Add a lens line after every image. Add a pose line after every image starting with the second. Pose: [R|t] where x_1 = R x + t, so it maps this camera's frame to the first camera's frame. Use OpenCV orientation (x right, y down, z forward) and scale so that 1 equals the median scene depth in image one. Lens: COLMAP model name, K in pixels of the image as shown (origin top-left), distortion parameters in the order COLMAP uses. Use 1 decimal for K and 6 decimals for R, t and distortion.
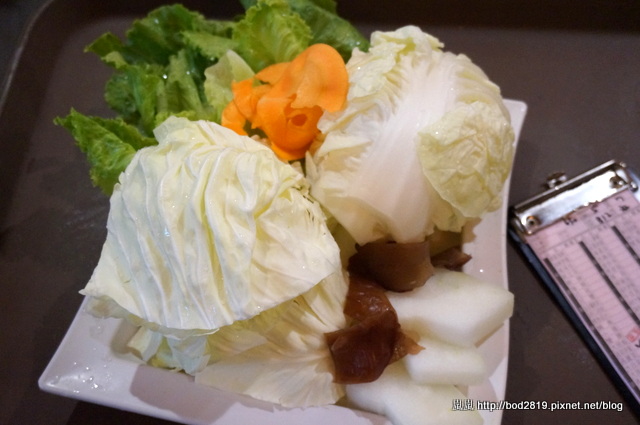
lens RADIAL K [[685.8, 0, 320.0], [0, 685.8, 212.5], [0, 0, 1]] dist [-0.001178, -0.012183]
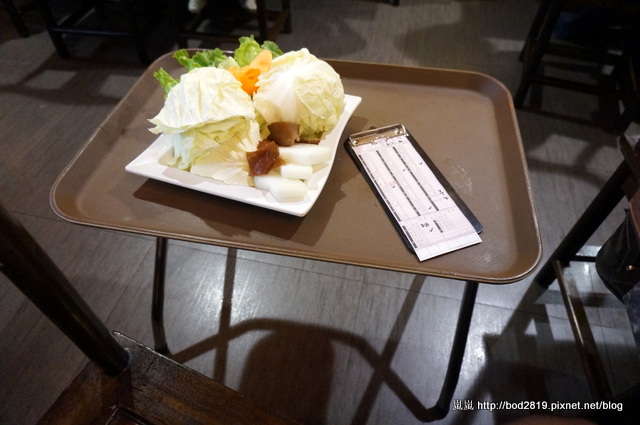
lens RADIAL K [[423.9, 0, 320.0], [0, 423.9, 212.5], [0, 0, 1]] dist [-0.057418, 0.000047]
pose [[0.994620, 0.089796, -0.051656, 0.341131], [-0.098334, 0.975239, -0.198087, 0.622130], [0.032590, 0.202101, 0.978822, -0.351226]]
